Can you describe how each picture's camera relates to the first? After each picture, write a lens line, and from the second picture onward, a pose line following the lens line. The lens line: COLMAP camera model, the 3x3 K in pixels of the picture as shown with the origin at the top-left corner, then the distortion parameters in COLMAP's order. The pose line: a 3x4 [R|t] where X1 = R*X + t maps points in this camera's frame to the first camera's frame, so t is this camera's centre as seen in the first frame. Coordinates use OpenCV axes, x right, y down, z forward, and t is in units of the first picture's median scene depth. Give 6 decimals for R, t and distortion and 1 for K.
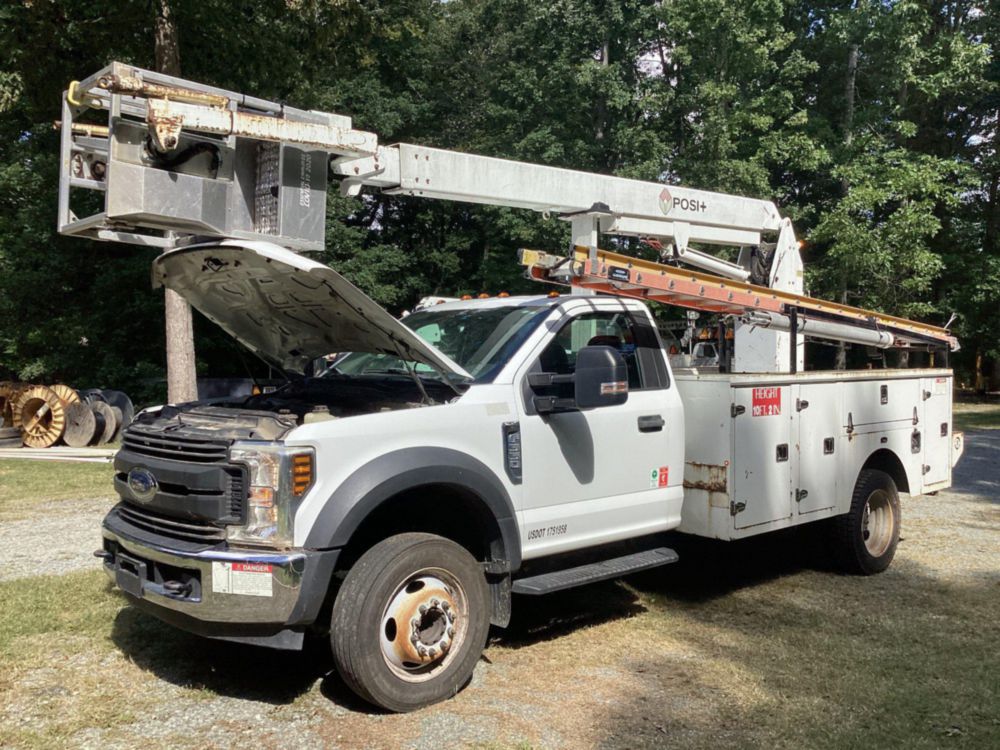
lens RADIAL K [[907.4, 0, 497.5], [0, 907.4, 380.2], [0, 0, 1]] dist [0.116243, -0.209152]
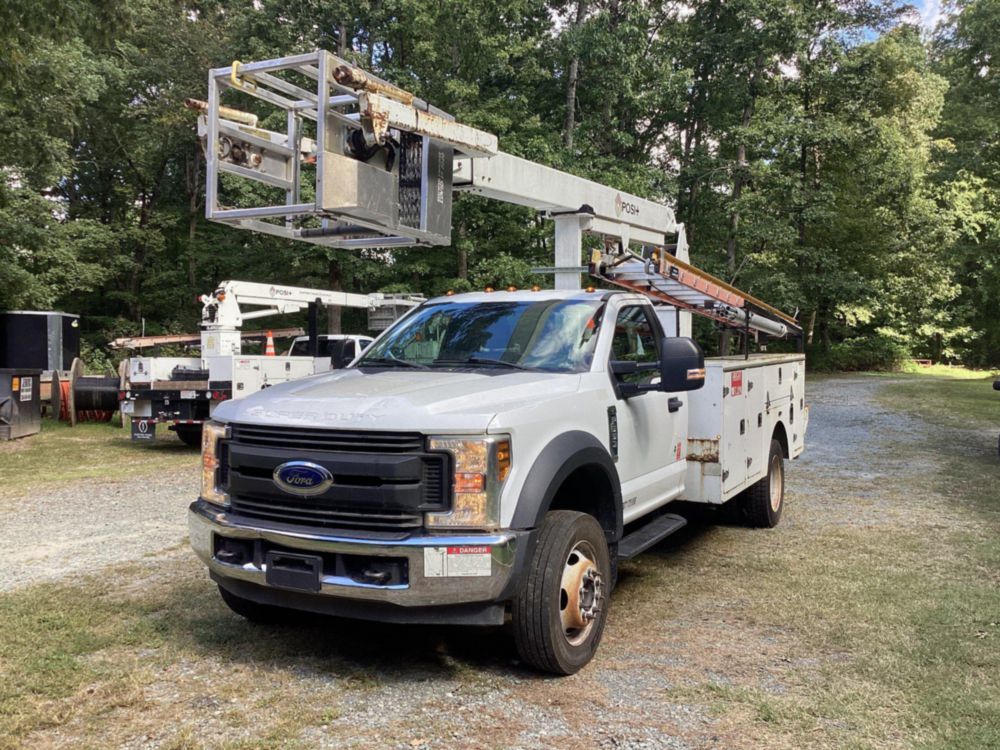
lens RADIAL K [[905.9, 0, 500.0], [0, 905.9, 375.0], [0, 0, 1]] dist [0.117624, -0.233799]
pose [[0.941073, -0.014823, 0.337879, -0.396703], [0.011168, 0.999856, 0.012760, -0.005999], [-0.338020, -0.008235, 0.941103, 0.006923]]
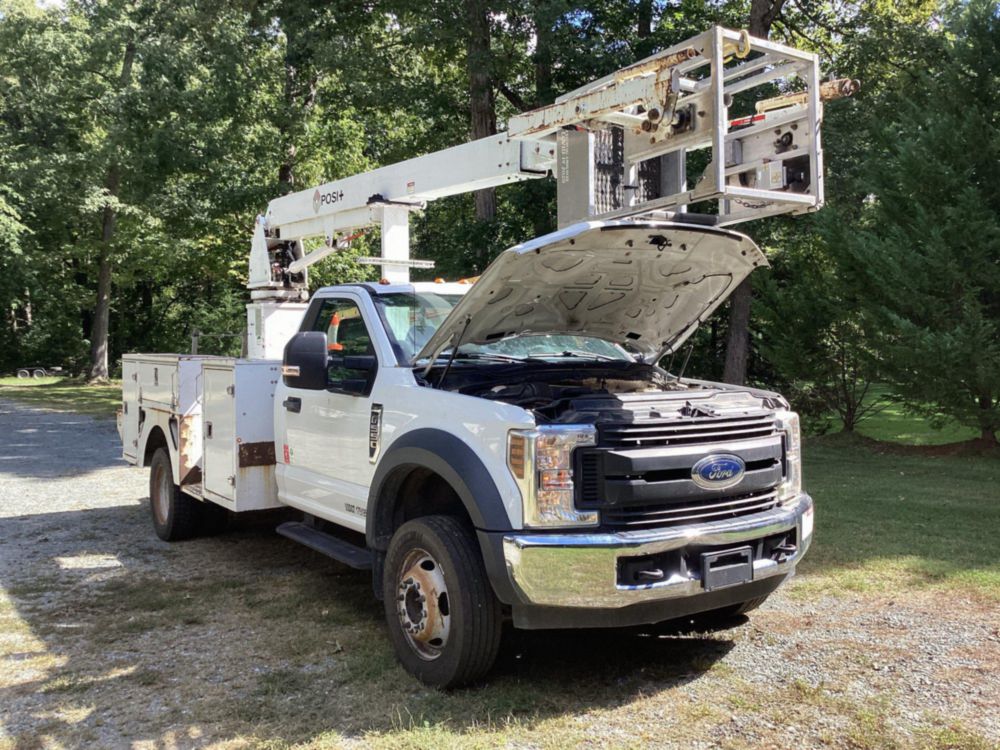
lens RADIAL K [[907.5, 0, 498.1], [0, 907.5, 376.1], [0, 0, 1]] dist [0.109922, -0.207390]
pose [[0.144508, -0.035861, 0.988854, -1.041127], [0.032709, 0.998970, 0.031448, -0.018013], [-0.988963, 0.027800, 0.145533, 0.835238]]
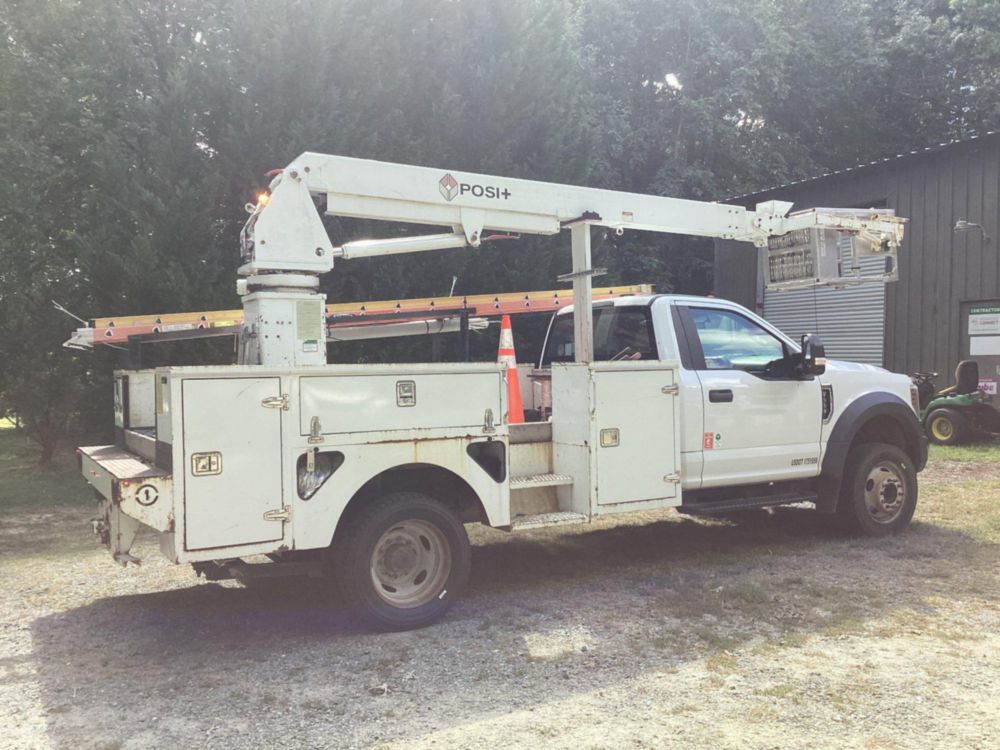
lens RADIAL K [[907.5, 0, 498.1], [0, 907.5, 376.1], [0, 0, 1]] dist [0.109922, -0.207390]
pose [[-0.972099, 0.017210, 0.233940, -0.076294], [0.027310, 0.998826, 0.040000, -0.043213], [-0.232977, 0.045273, -0.971428, 2.421095]]
